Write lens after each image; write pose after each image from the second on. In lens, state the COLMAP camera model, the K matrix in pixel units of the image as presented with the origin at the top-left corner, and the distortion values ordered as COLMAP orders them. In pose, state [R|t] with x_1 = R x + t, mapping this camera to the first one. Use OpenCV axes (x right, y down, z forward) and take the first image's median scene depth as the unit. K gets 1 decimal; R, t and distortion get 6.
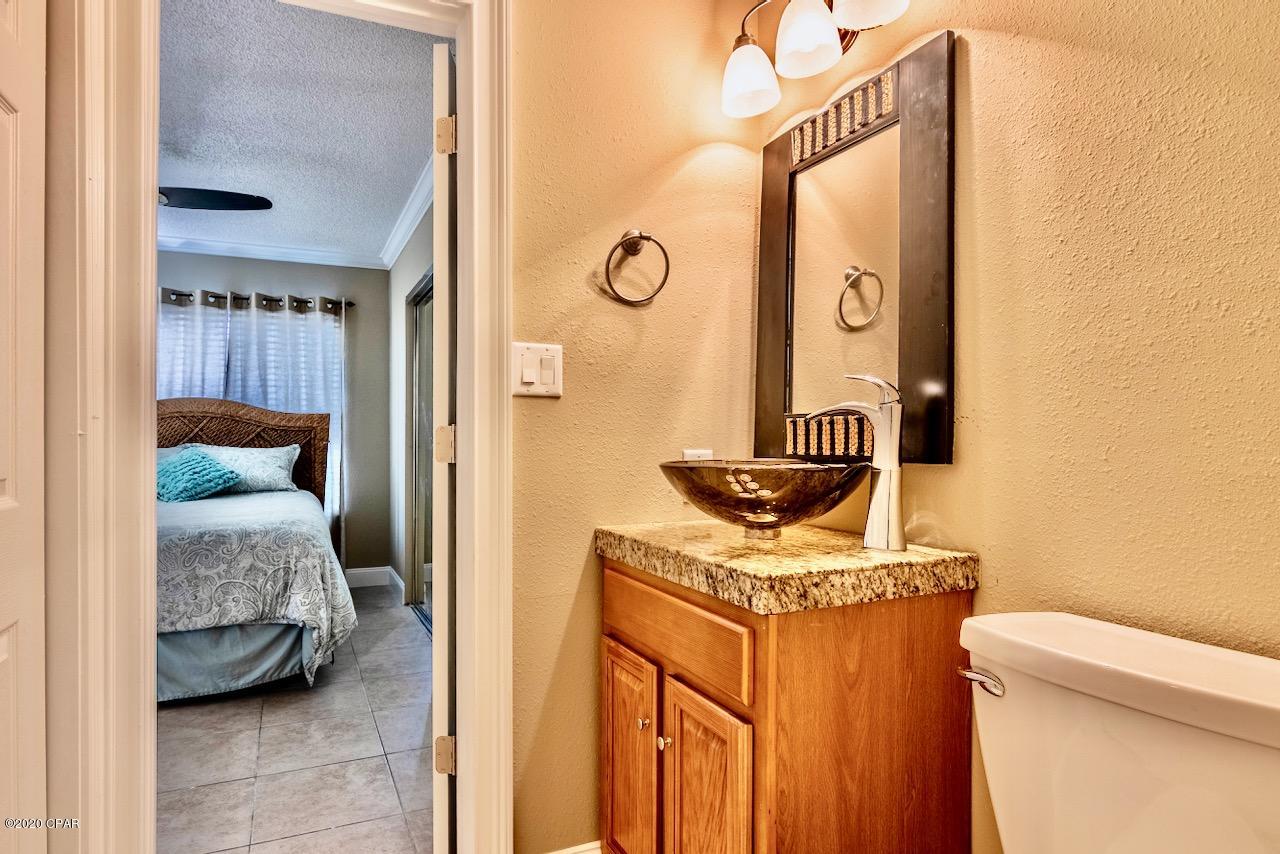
lens RADIAL K [[715.1, 0, 592.8], [0, 715.1, 445.2], [0, 0, 1]] dist [-0.006906, -0.001673]
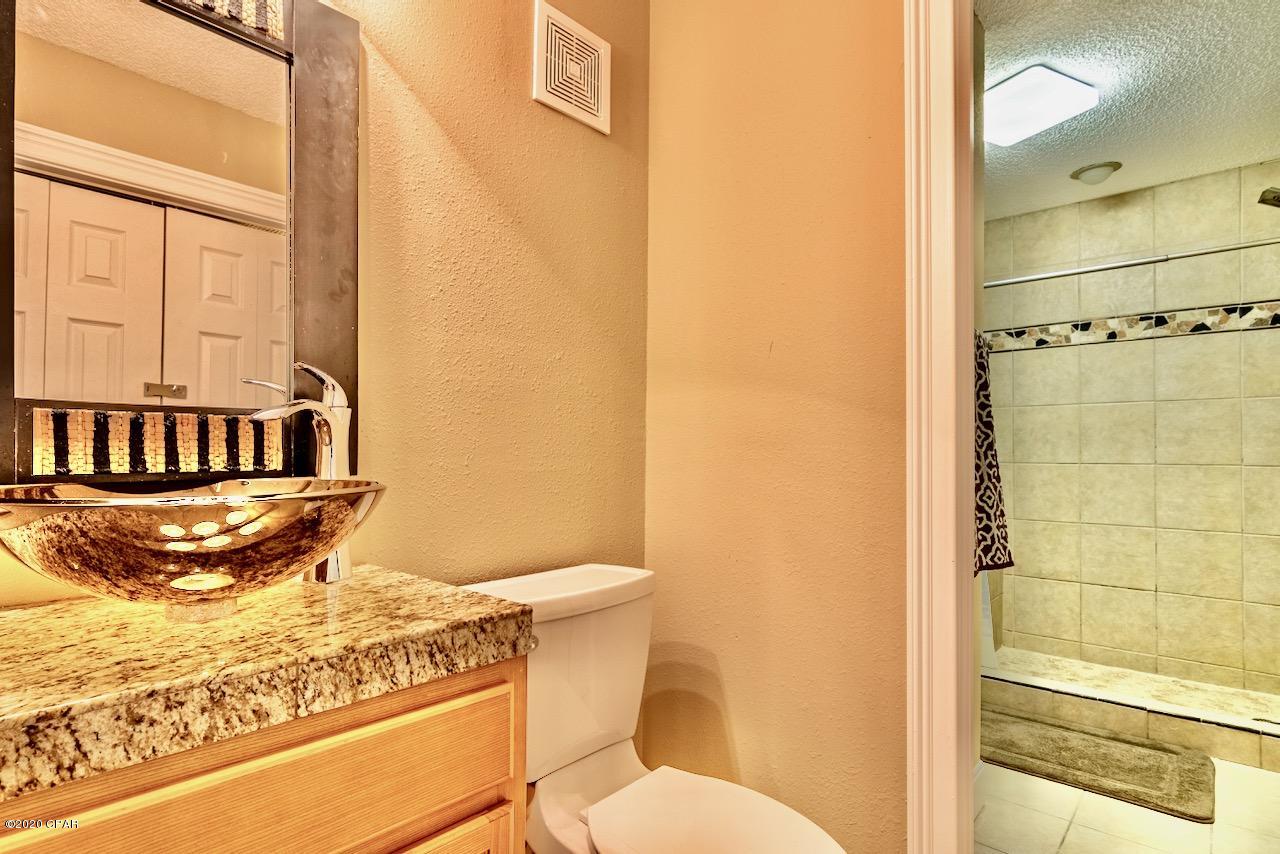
lens RADIAL K [[661.0, 0, 632.7], [0, 661.0, 447.6], [0, 0, 1]] dist [-0.000580, 0.001619]
pose [[-0.423632, 0.004884, 0.905821, -0.483382], [0.001868, 0.999988, -0.004518, -0.006591], [-0.905833, -0.000222, -0.423636, 1.095713]]
